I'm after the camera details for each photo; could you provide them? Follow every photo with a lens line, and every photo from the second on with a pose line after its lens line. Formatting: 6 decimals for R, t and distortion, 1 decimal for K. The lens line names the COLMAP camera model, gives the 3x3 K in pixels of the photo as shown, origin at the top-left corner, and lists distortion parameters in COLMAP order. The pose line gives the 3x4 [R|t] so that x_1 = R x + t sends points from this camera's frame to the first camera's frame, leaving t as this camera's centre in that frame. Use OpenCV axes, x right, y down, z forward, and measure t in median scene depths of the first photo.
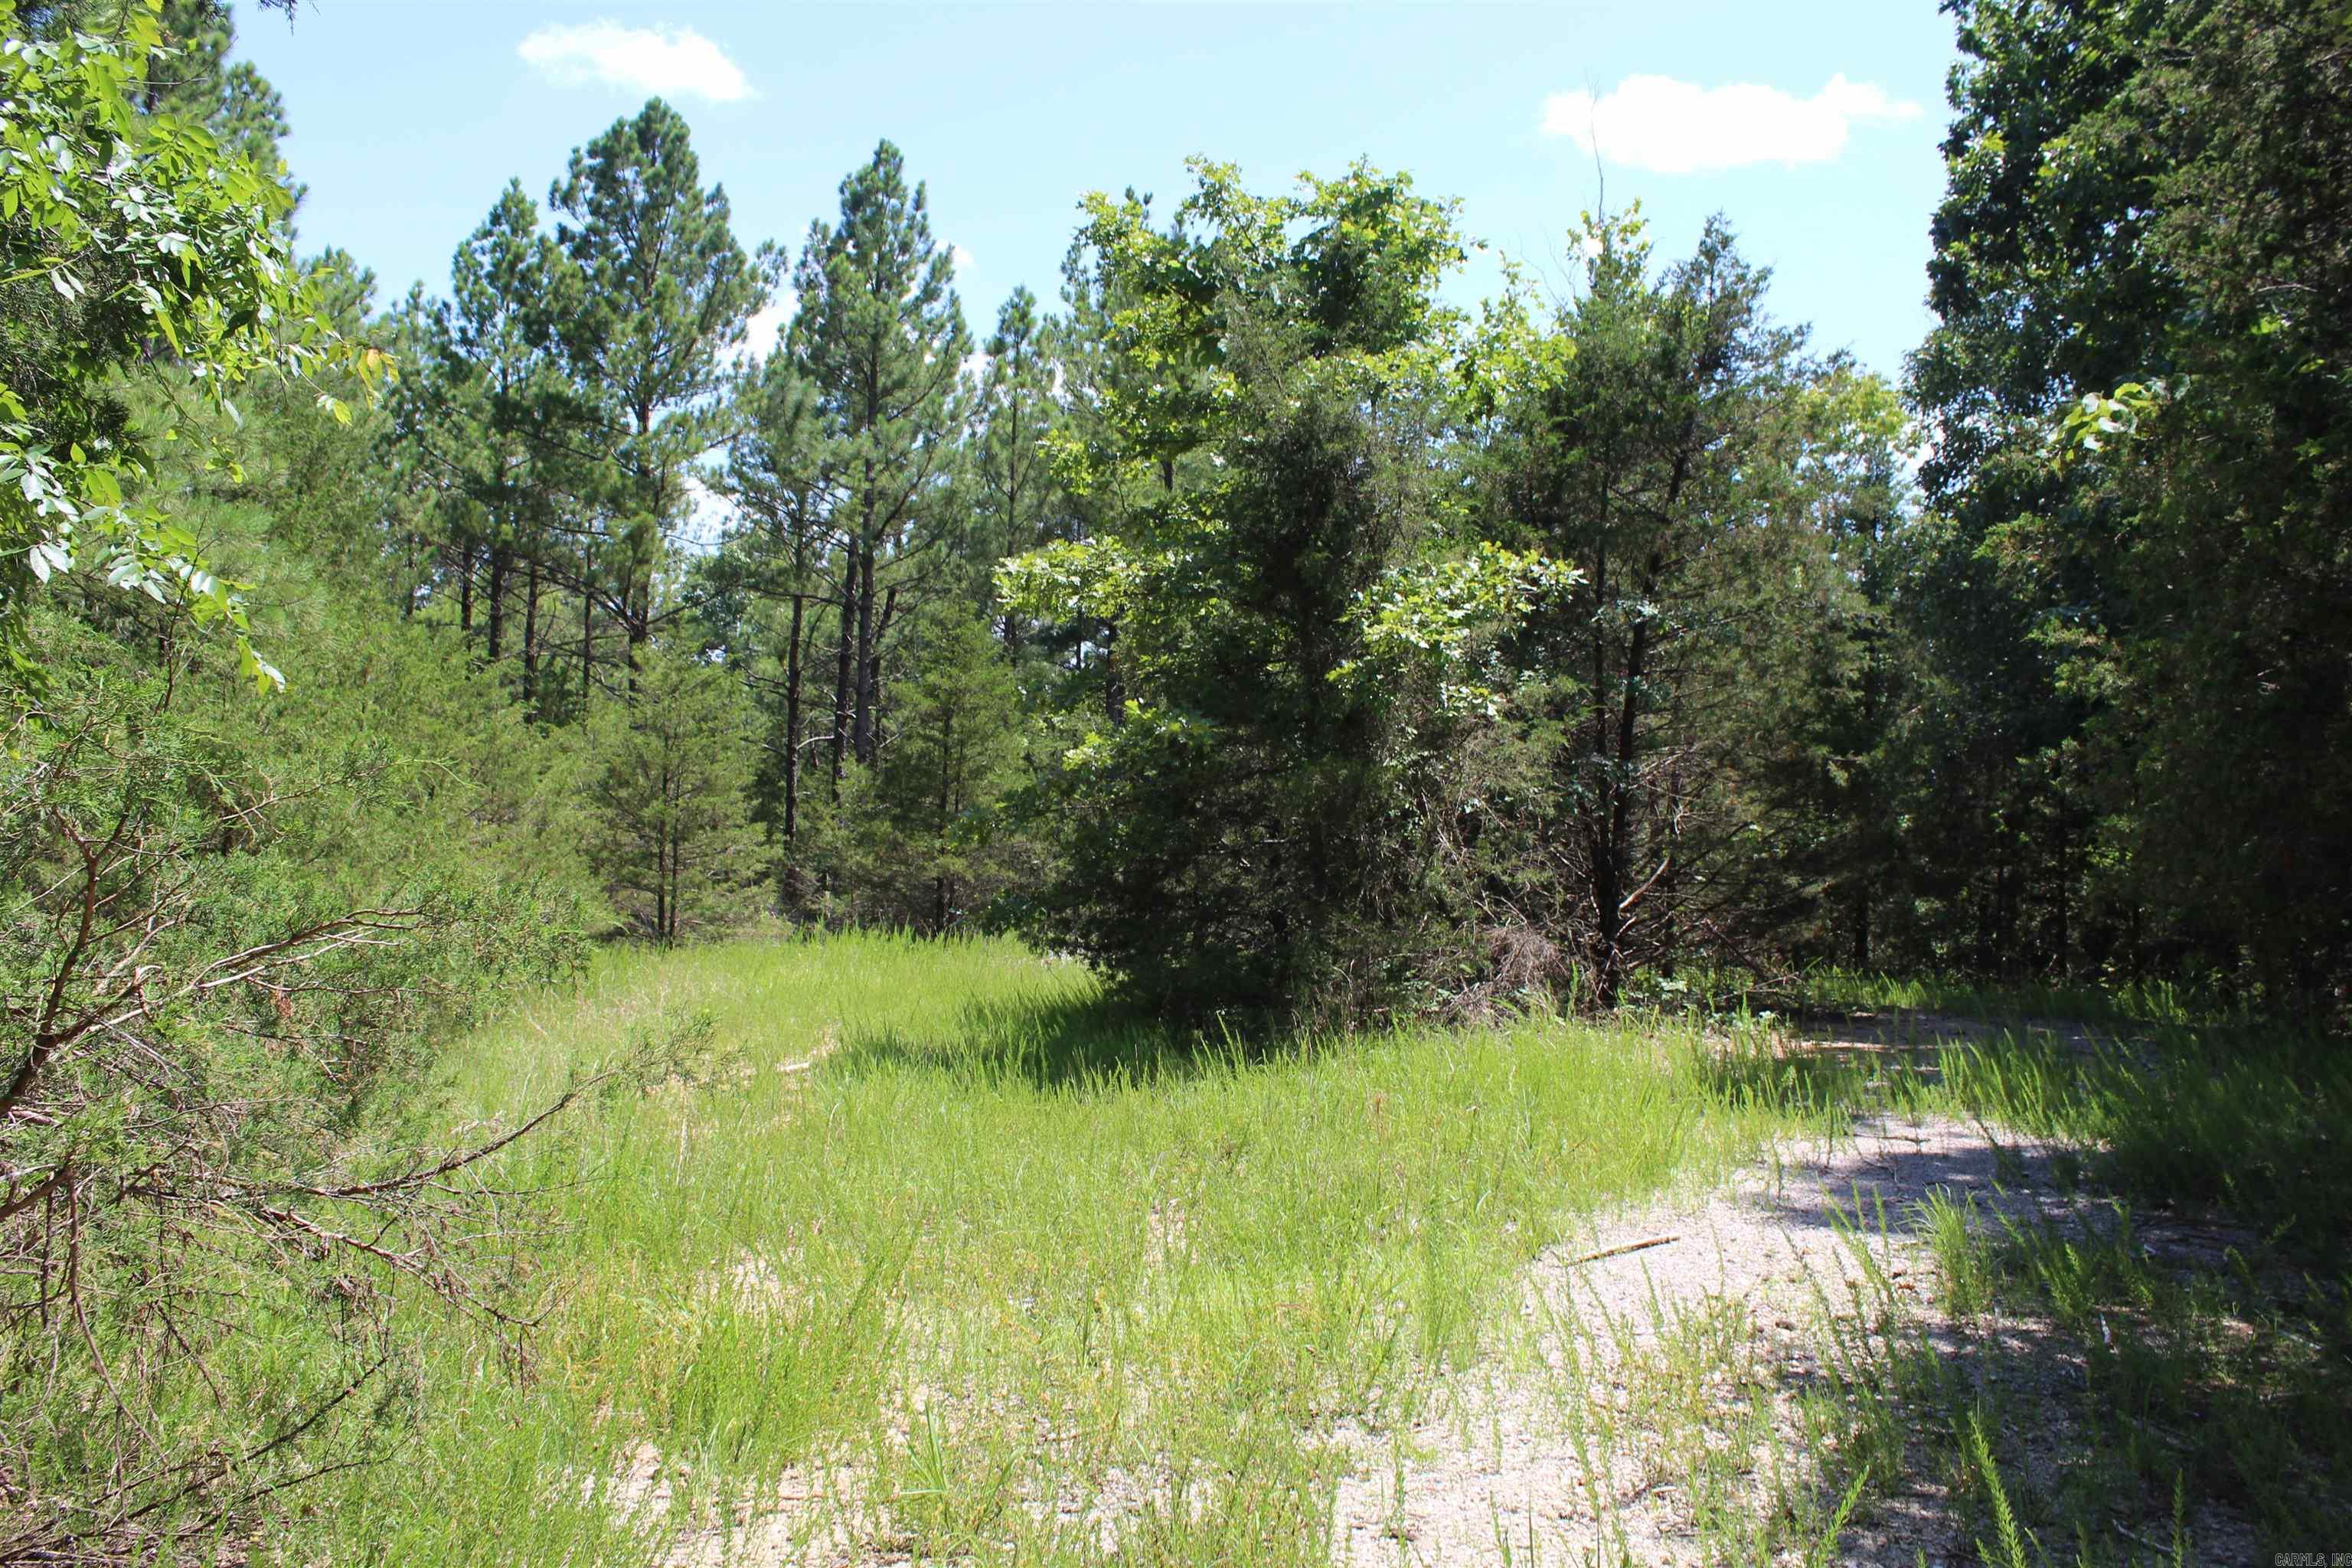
lens RADIAL K [[1975.2, 0, 1175.3], [0, 1975.2, 788.6], [0, 0, 1]] dist [-0.162936, 0.142443]
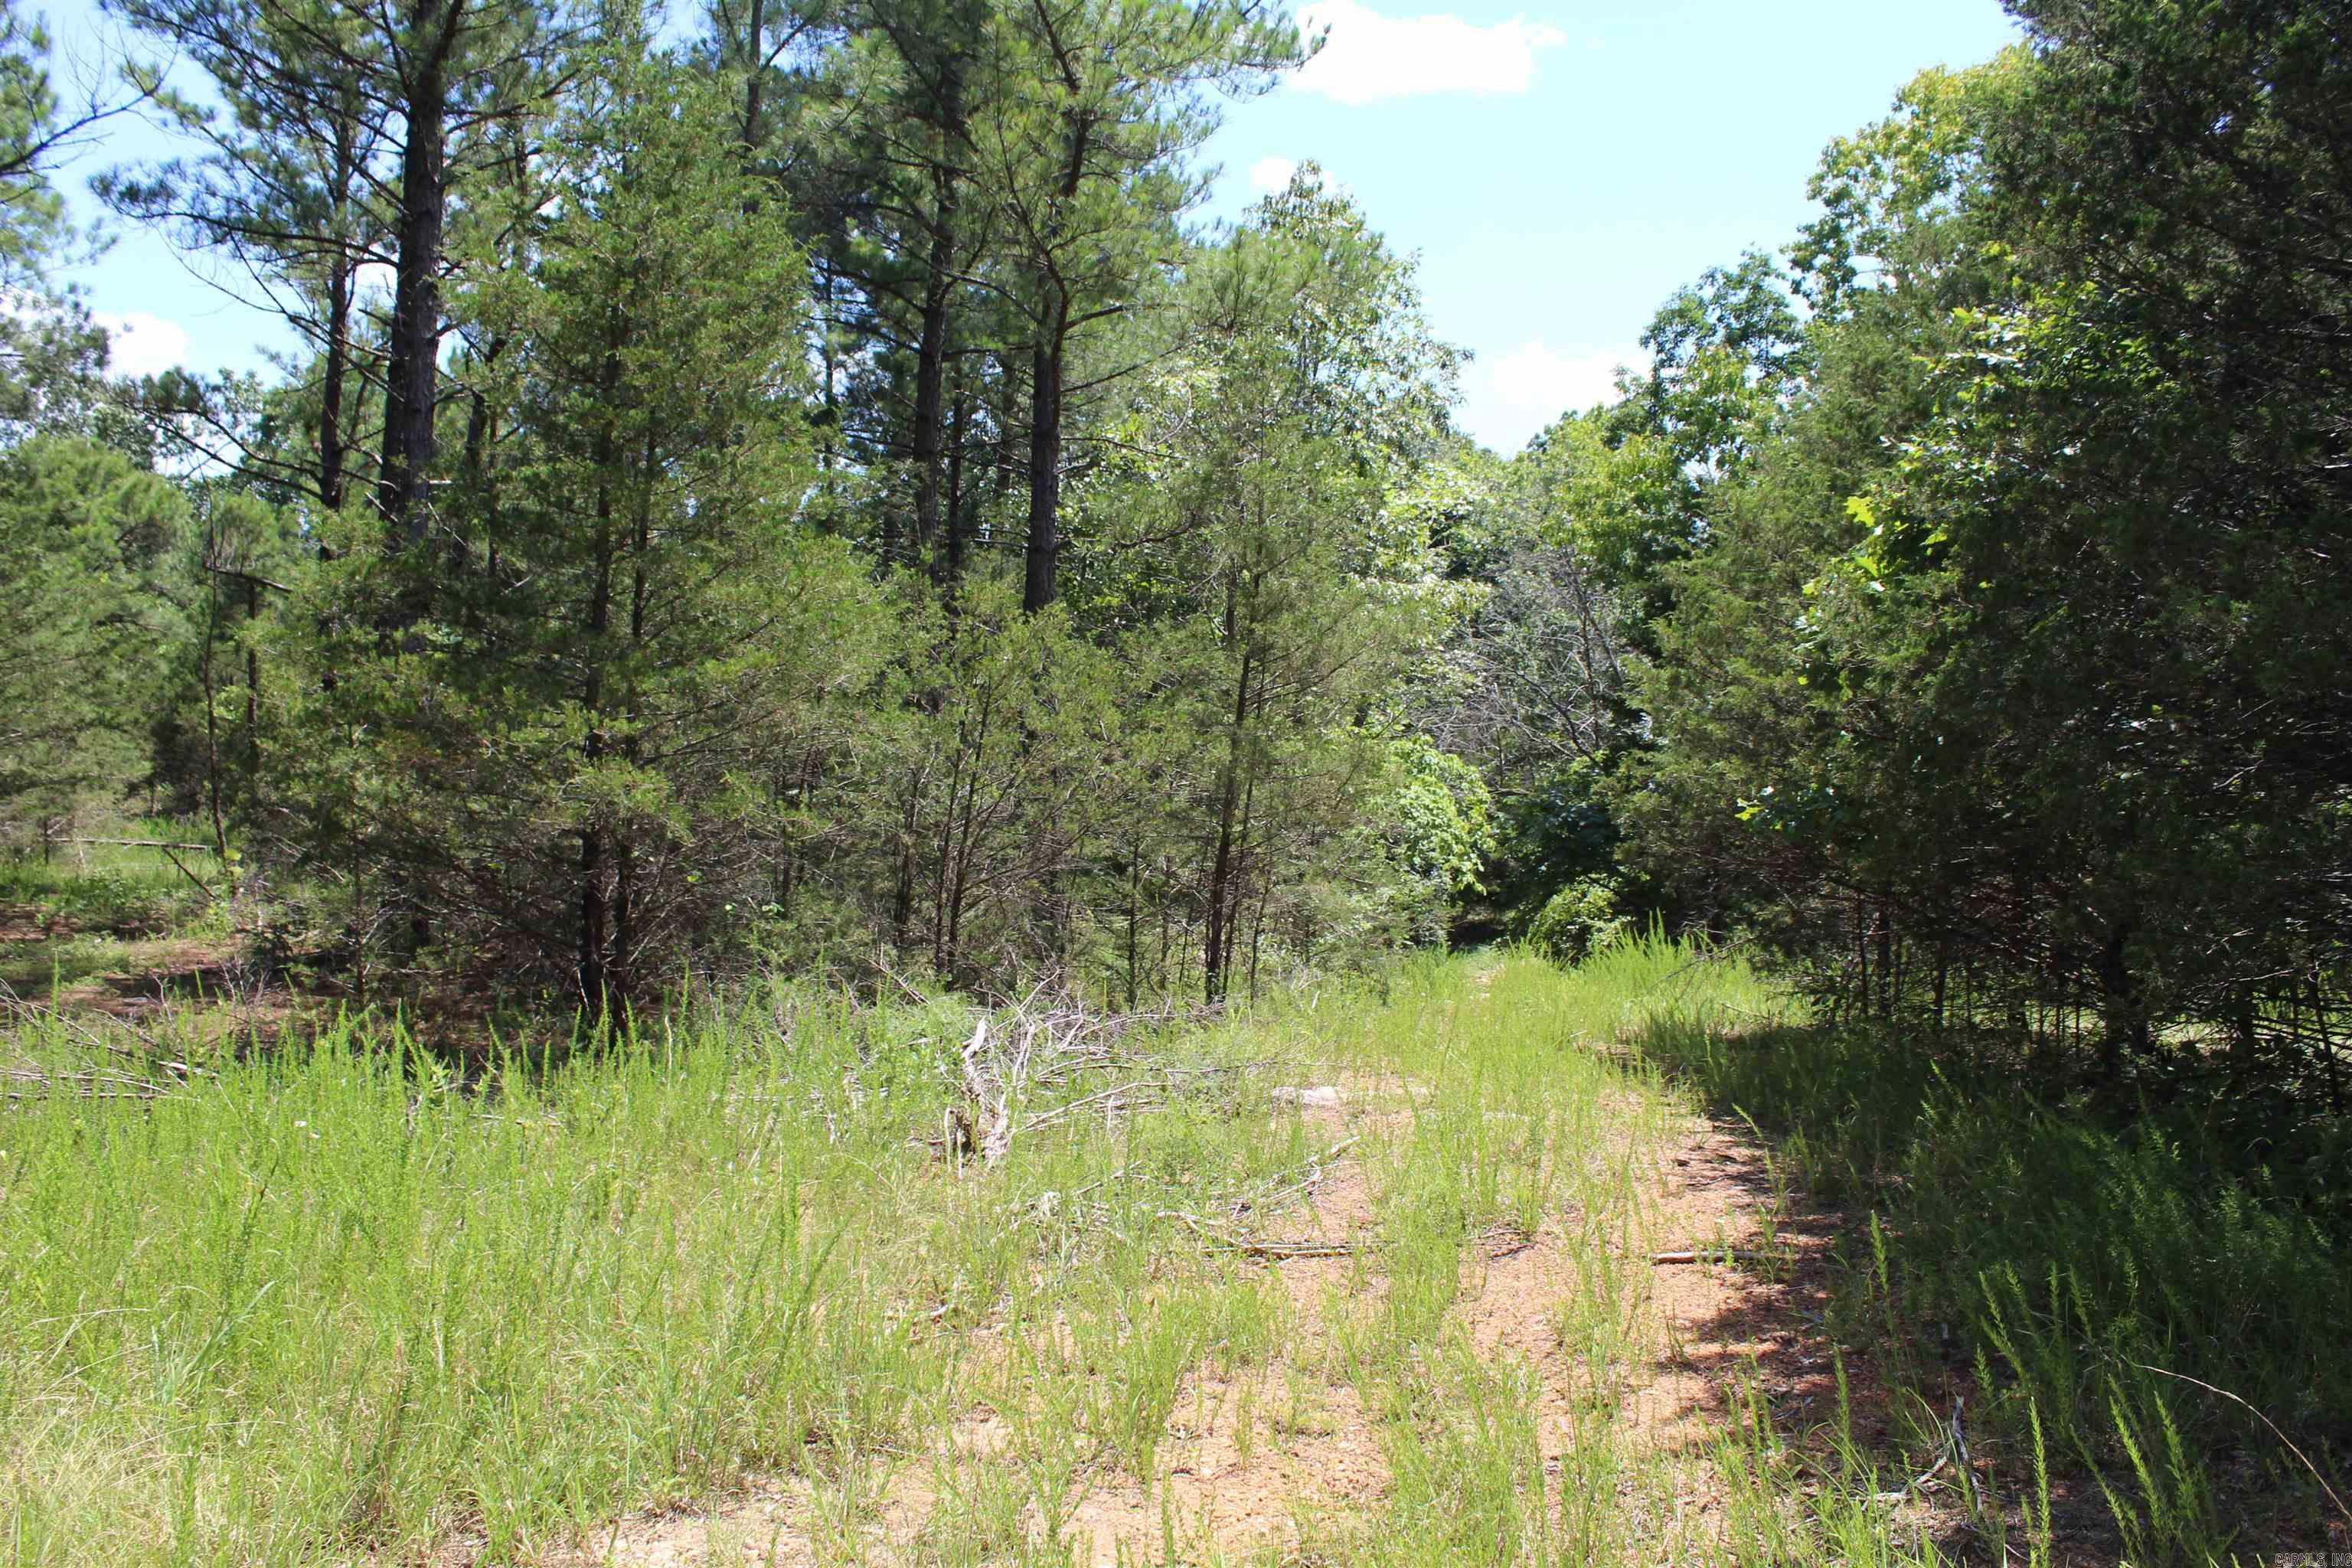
lens RADIAL K [[1975.2, 0, 1168.5], [0, 1975.2, 780.2], [0, 0, 1]] dist [-0.162936, 0.142443]
pose [[0.987464, -0.003881, 0.157797, -0.074878], [0.000251, 0.999735, 0.023015, 0.029224], [-0.157844, -0.022686, 0.987203, 0.663389]]
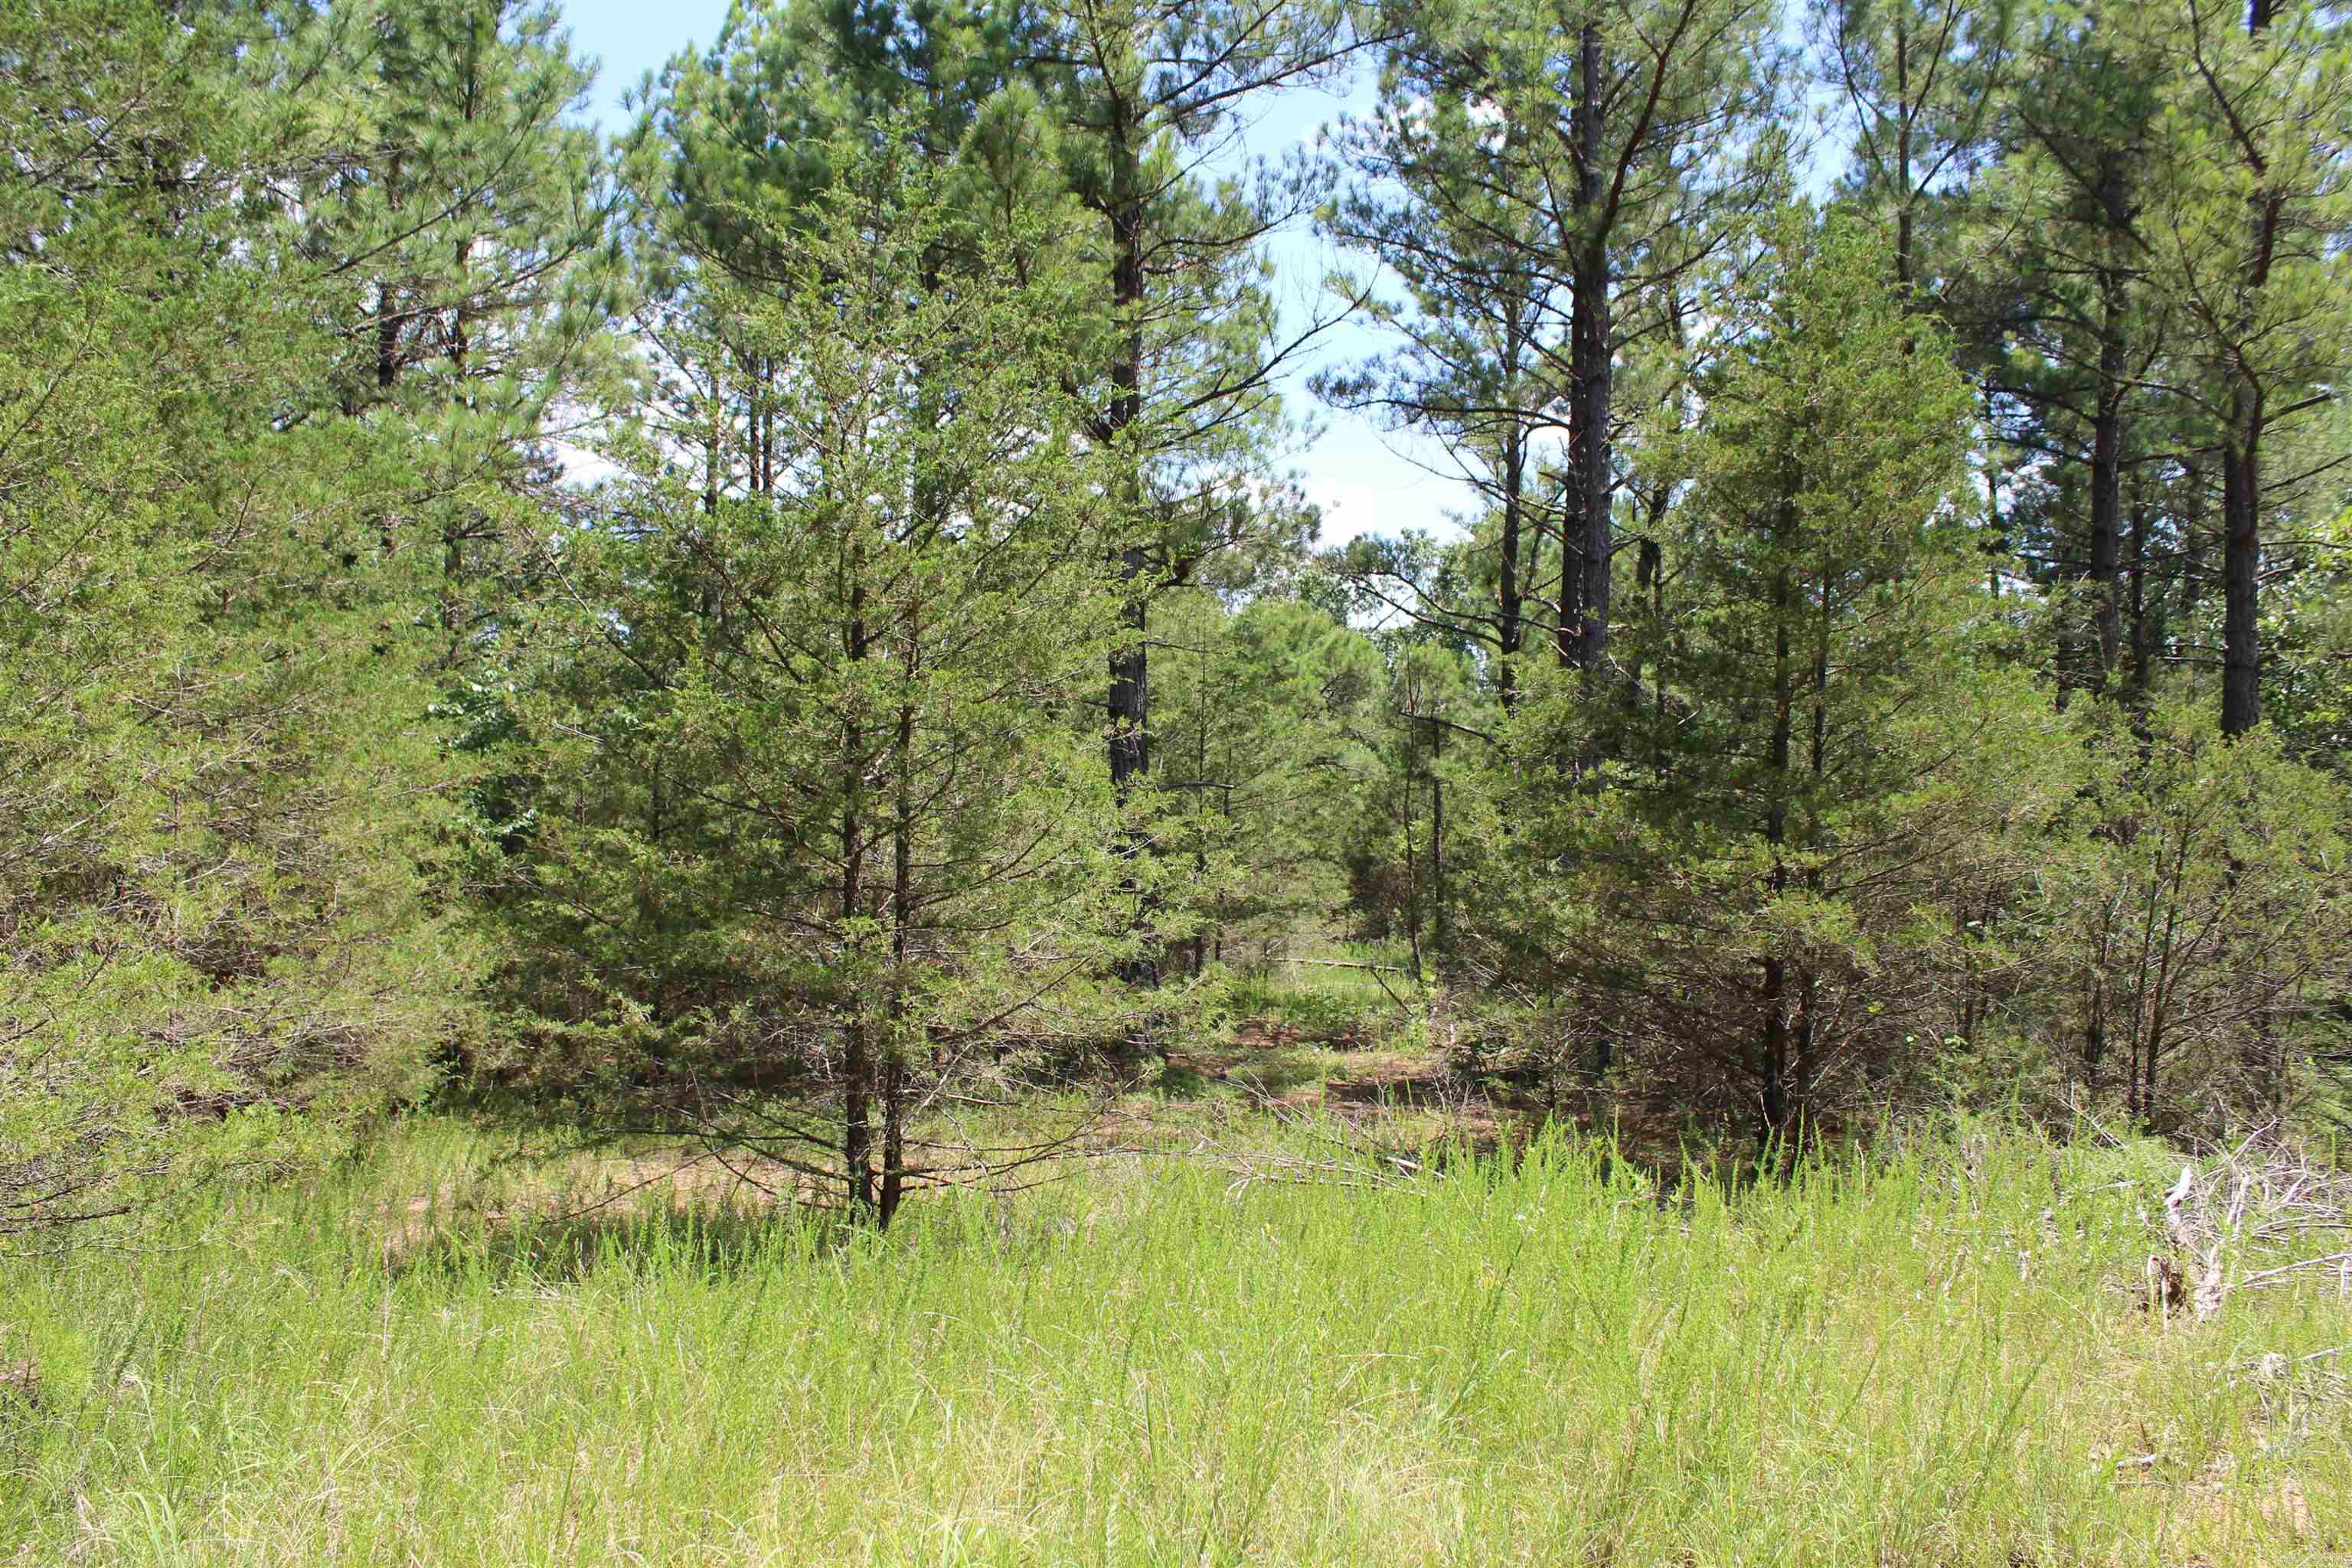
lens RADIAL K [[1975.2, 0, 1148.4], [0, 1975.2, 766.8], [0, 0, 1]] dist [-0.162936, 0.142443]
pose [[0.910051, -0.020704, -0.413979, -0.077824], [-0.000291, 0.998720, -0.050589, 0.028824], [0.414497, 0.046159, 0.908880, 0.648001]]
